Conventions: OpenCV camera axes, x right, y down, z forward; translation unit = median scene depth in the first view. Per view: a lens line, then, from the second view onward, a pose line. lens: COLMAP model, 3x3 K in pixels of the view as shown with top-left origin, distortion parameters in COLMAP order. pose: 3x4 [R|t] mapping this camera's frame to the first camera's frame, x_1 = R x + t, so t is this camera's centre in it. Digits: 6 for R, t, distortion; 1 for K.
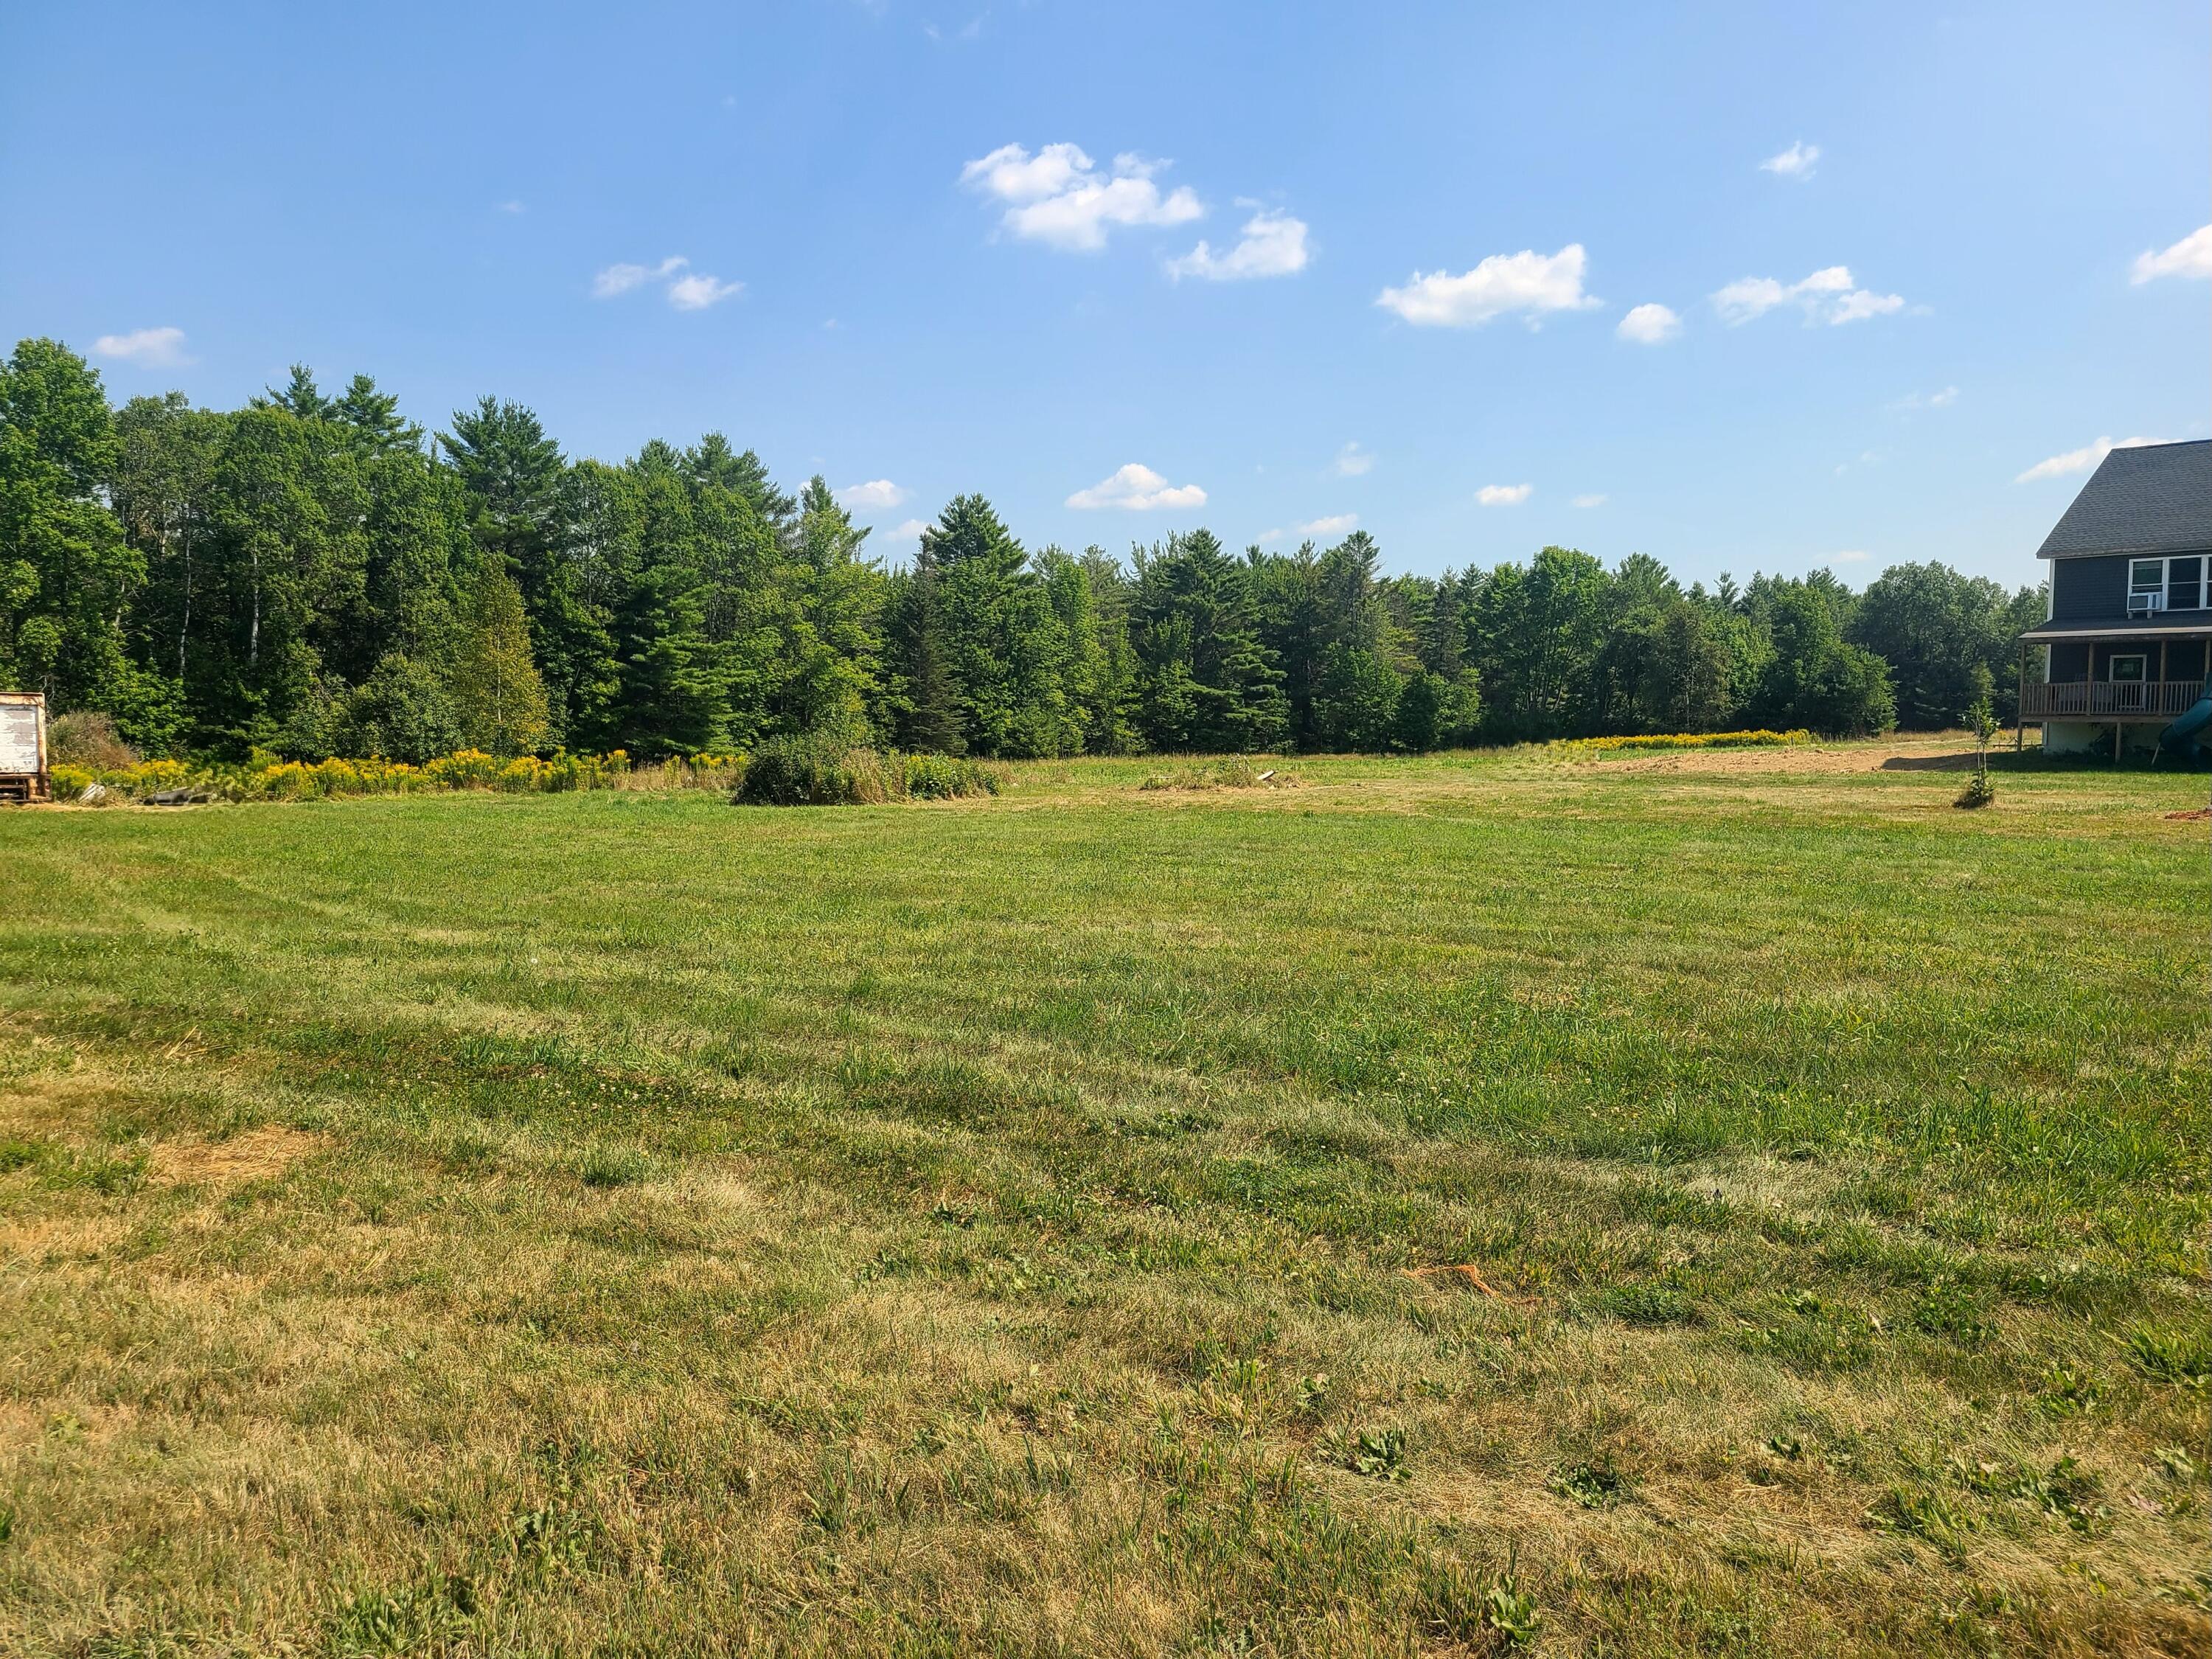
lens RADIAL K [[1652.4, 0, 1101.9], [0, 1652.4, 855.7], [0, 0, 1]] dist [0.035214, -0.035814]
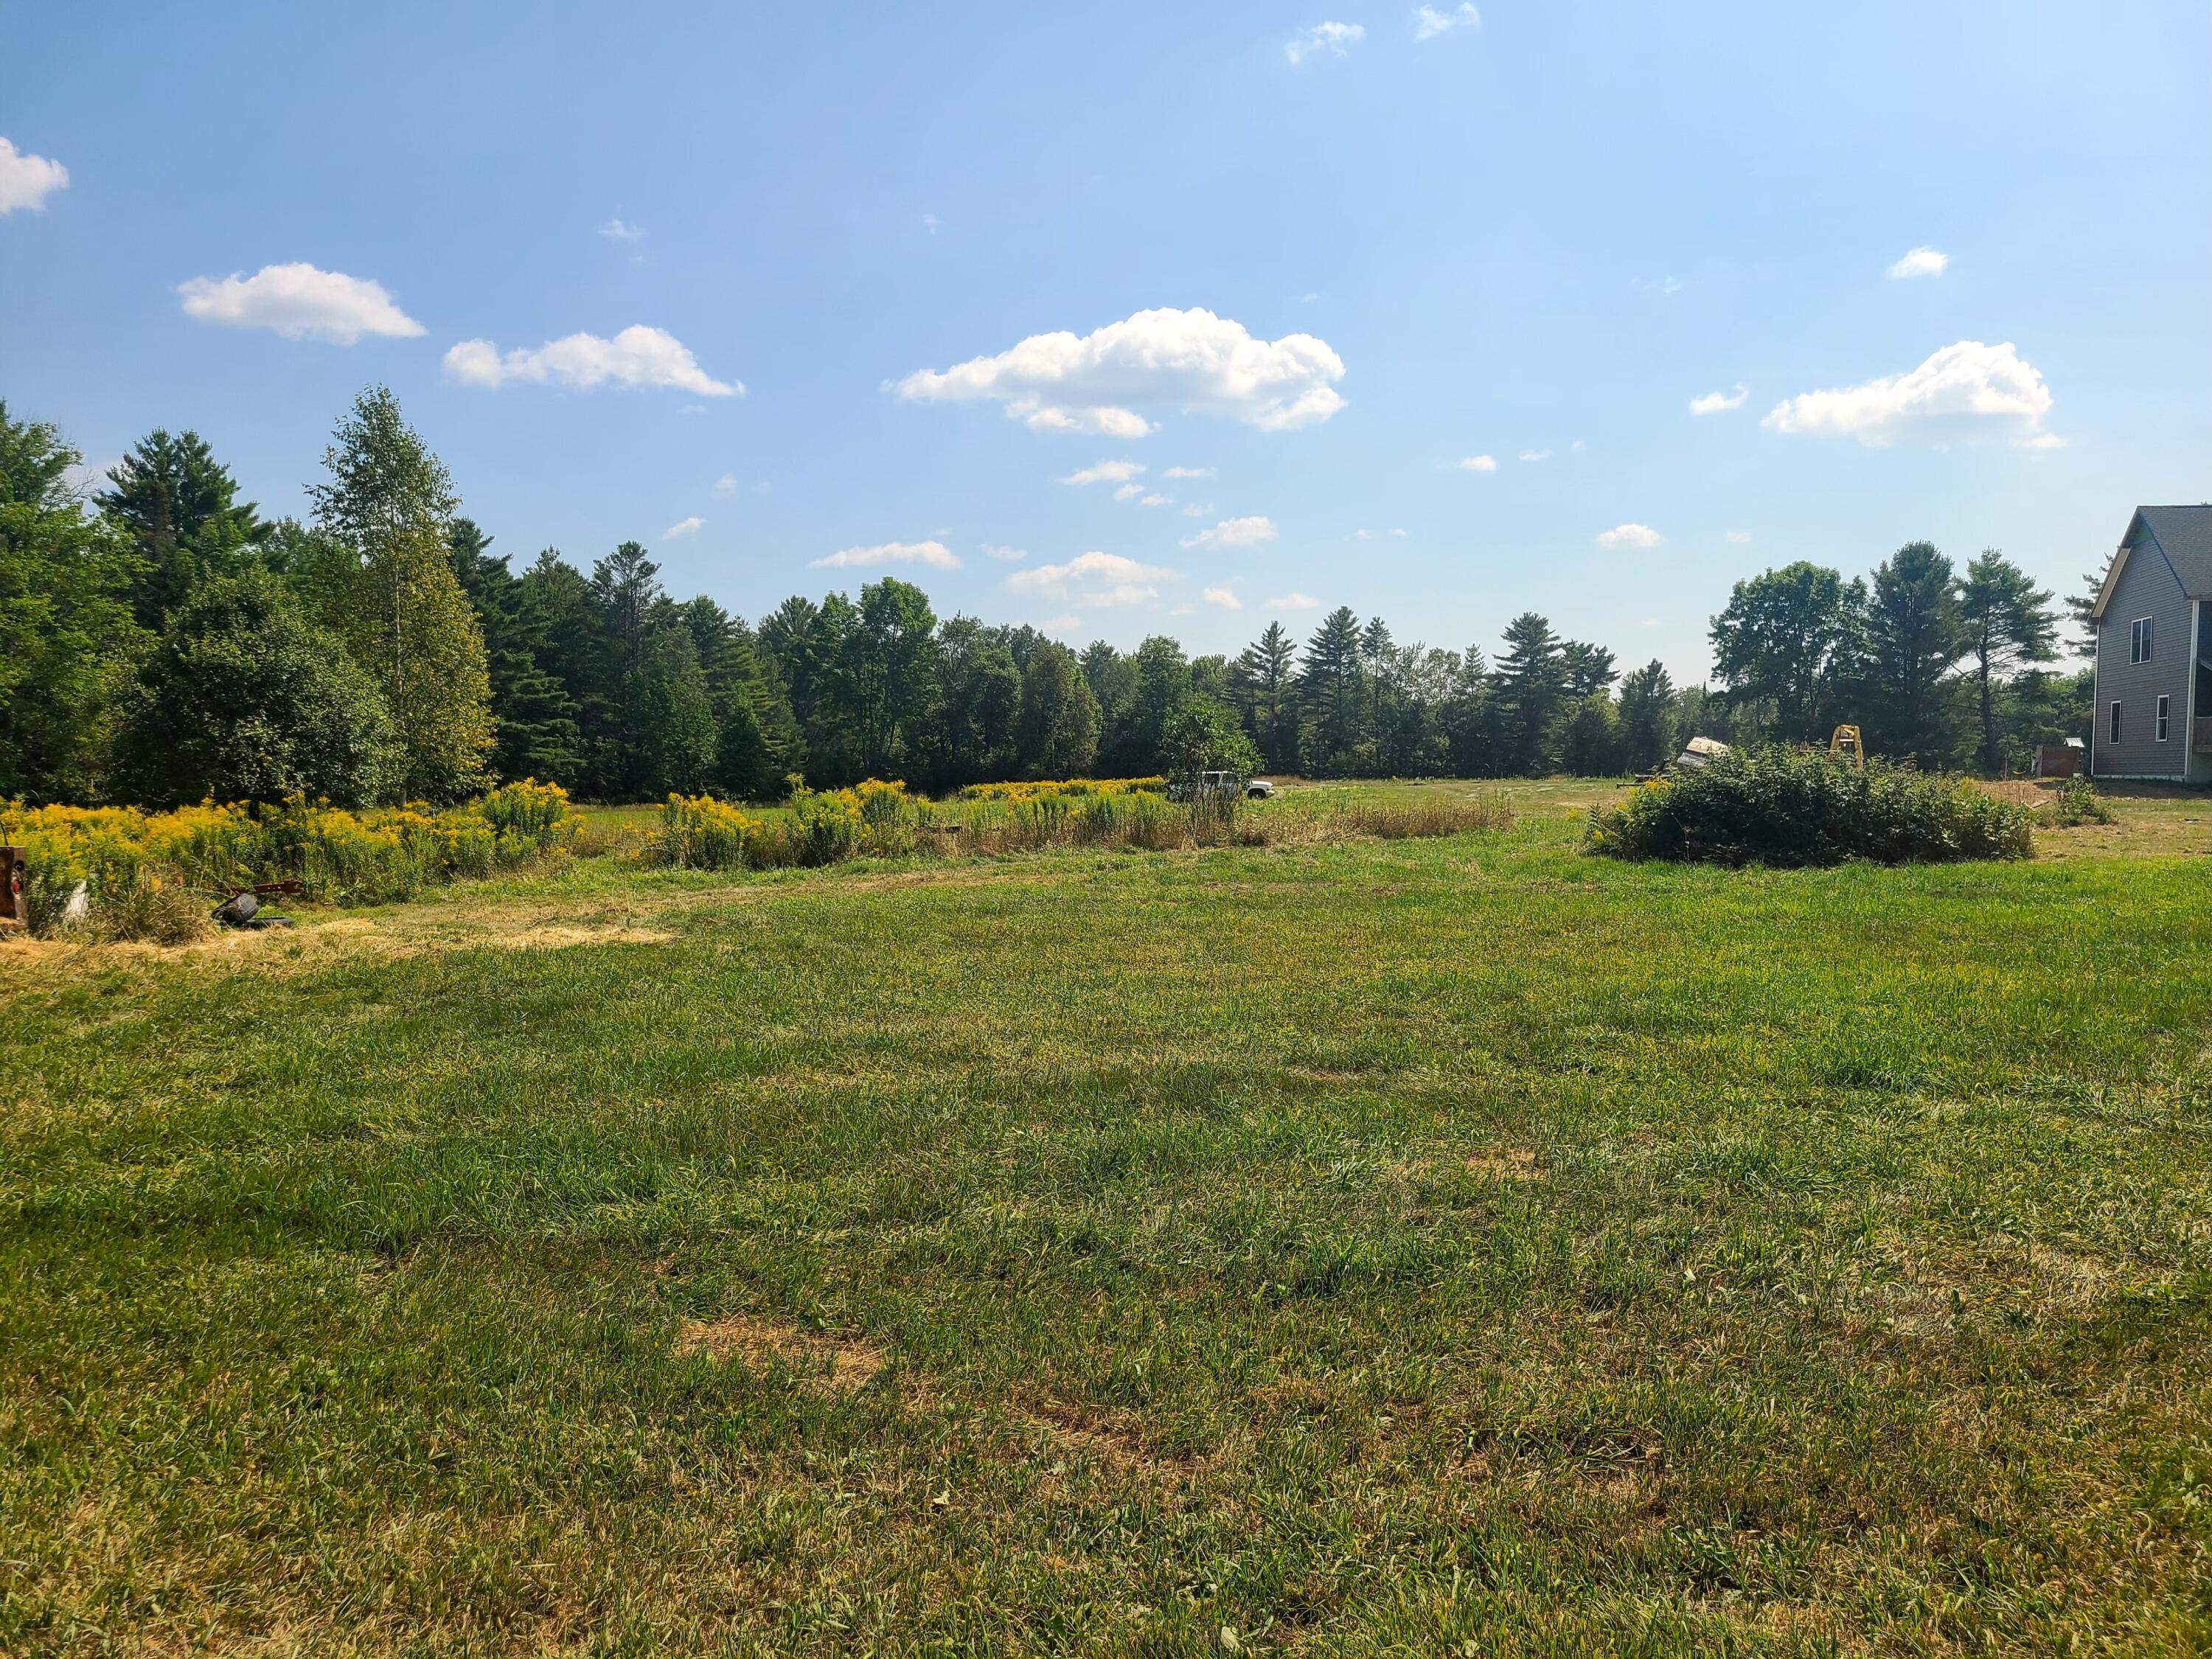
lens RADIAL K [[1652.4, 0, 1101.9], [0, 1652.4, 855.7], [0, 0, 1]] dist [0.035214, -0.035814]
pose [[0.775964, -0.022711, 0.630368, -0.150586], [0.043589, 0.998893, -0.017669, -0.005412], [-0.629269, 0.041188, 0.776095, 0.139639]]
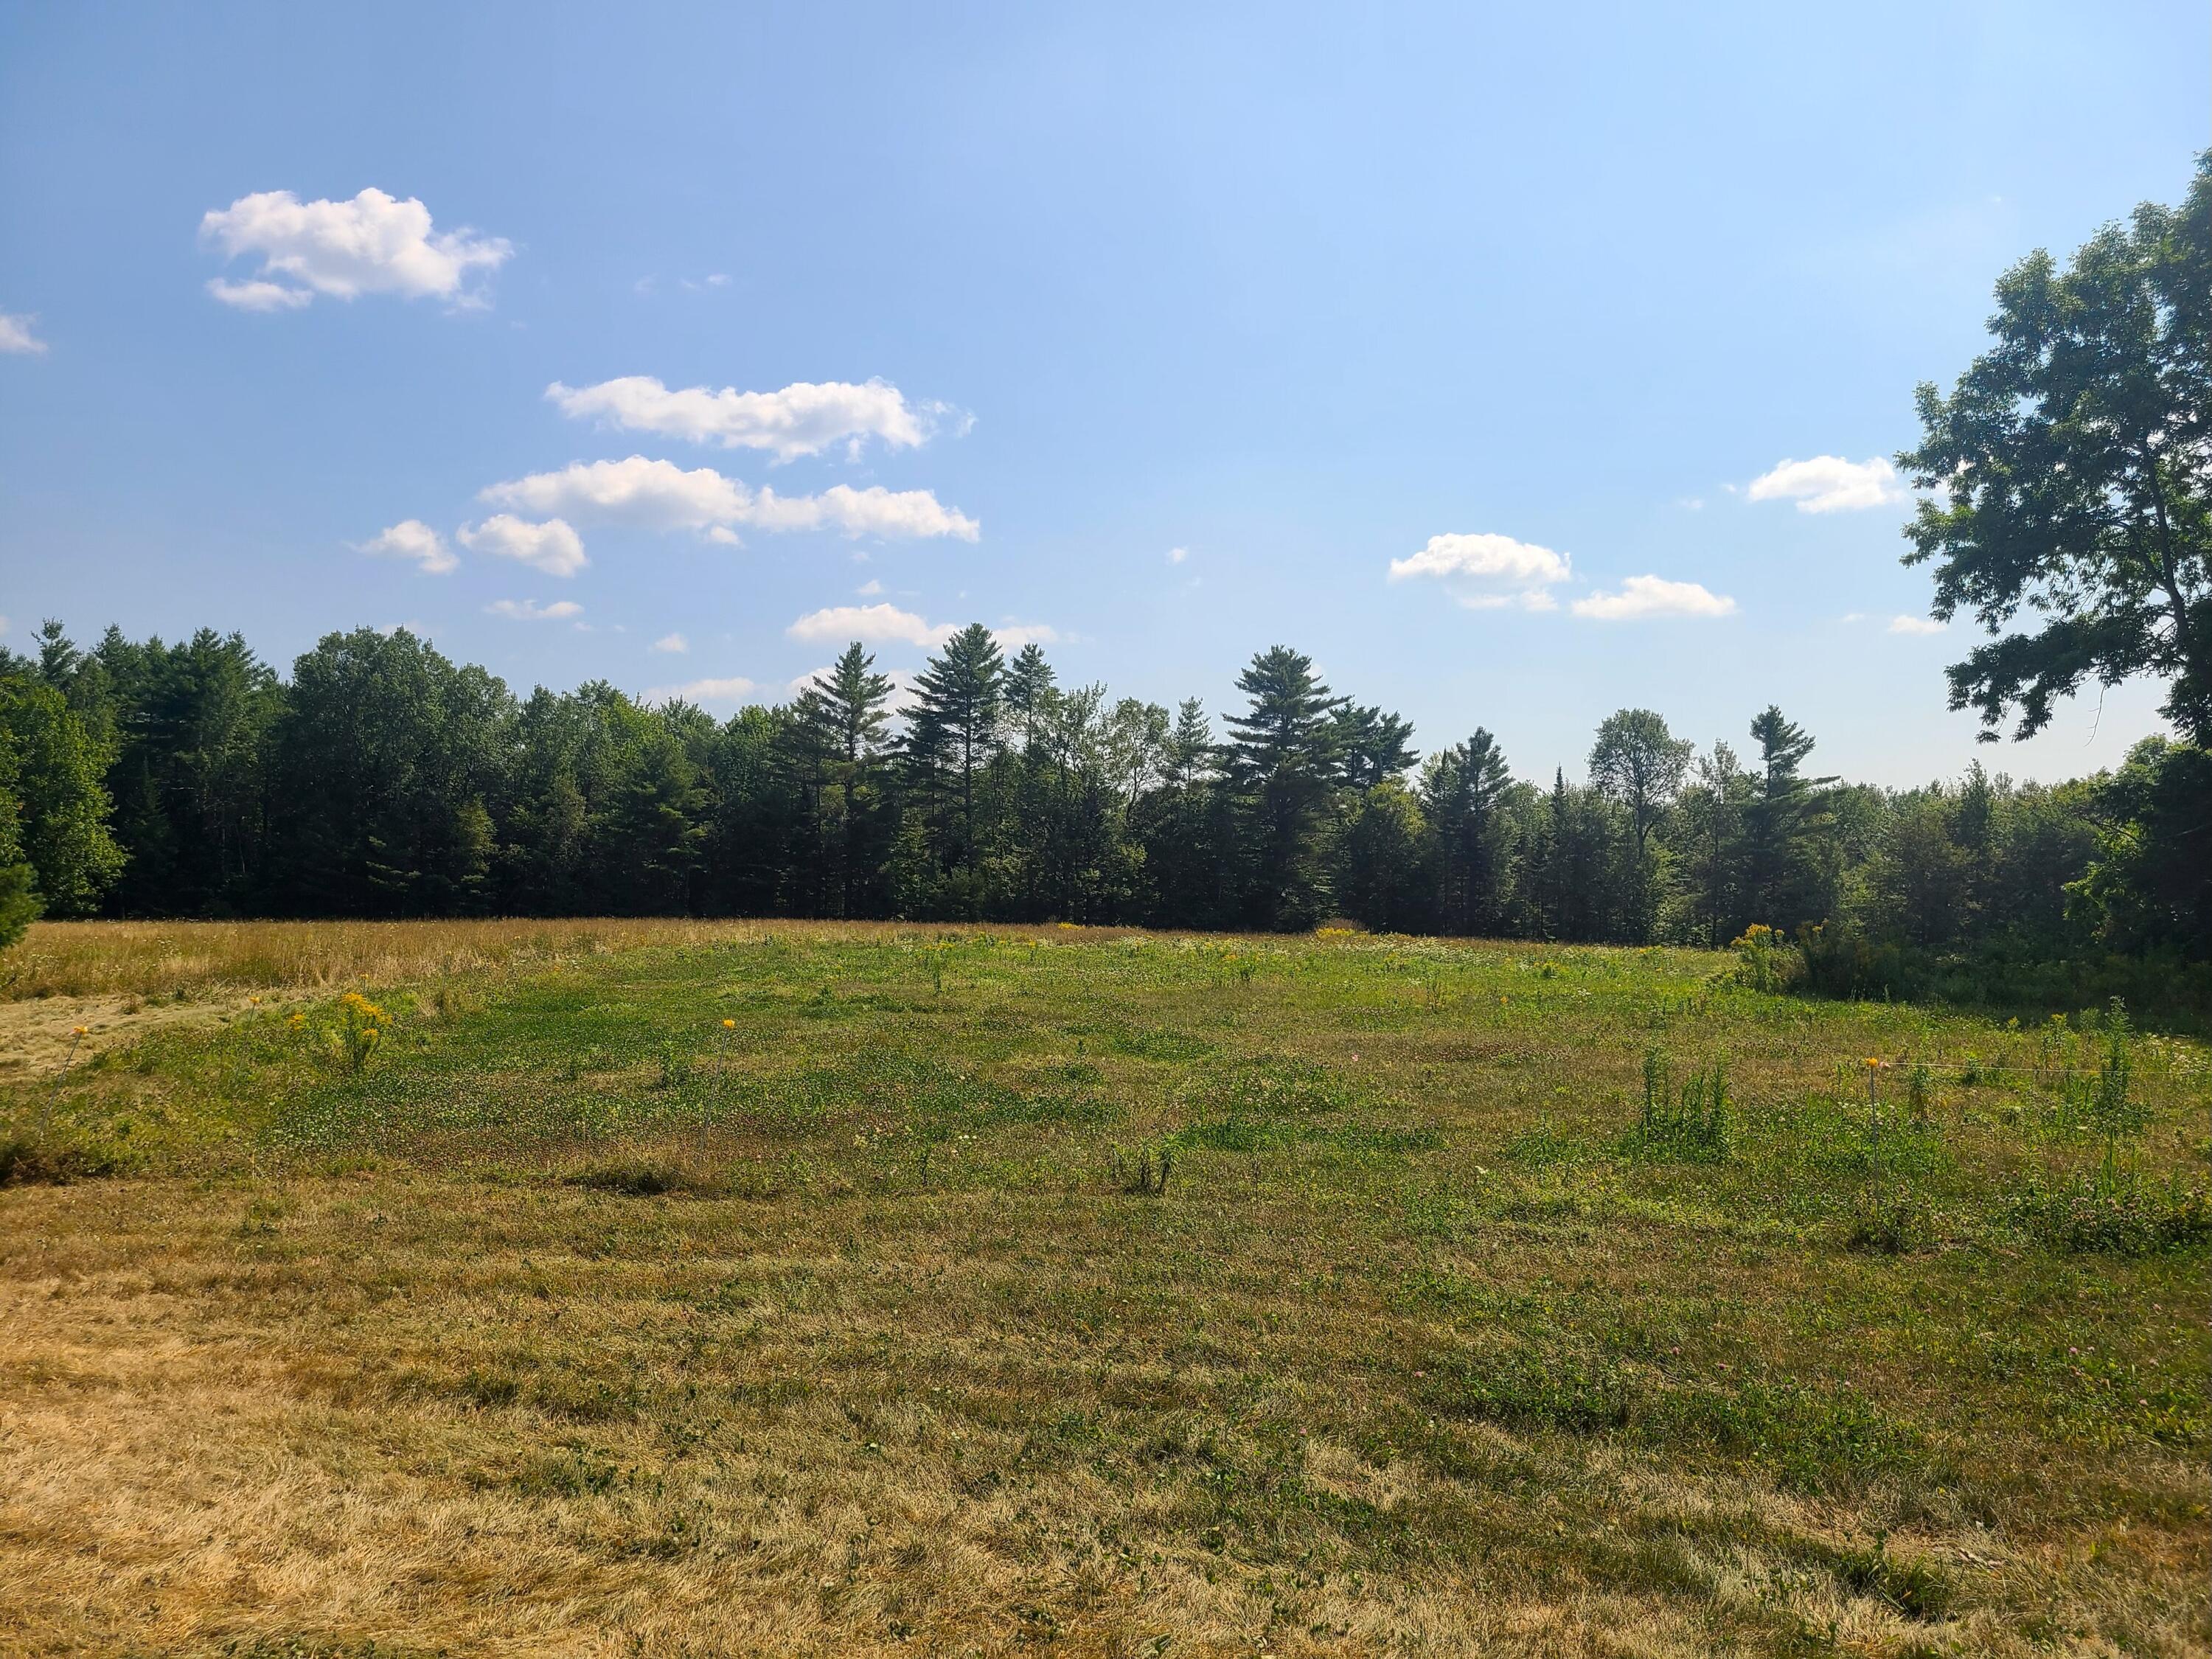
lens RADIAL K [[1642.5, 0, 1096.0], [0, 1642.5, 834.5], [0, 0, 1]] dist [0.056803, -0.050820]
pose [[0.680097, 0.048760, 0.731499, 0.241180], [0.033691, 0.994653, -0.097625, -0.036671], [-0.732348, 0.091039, 0.674817, 0.426817]]
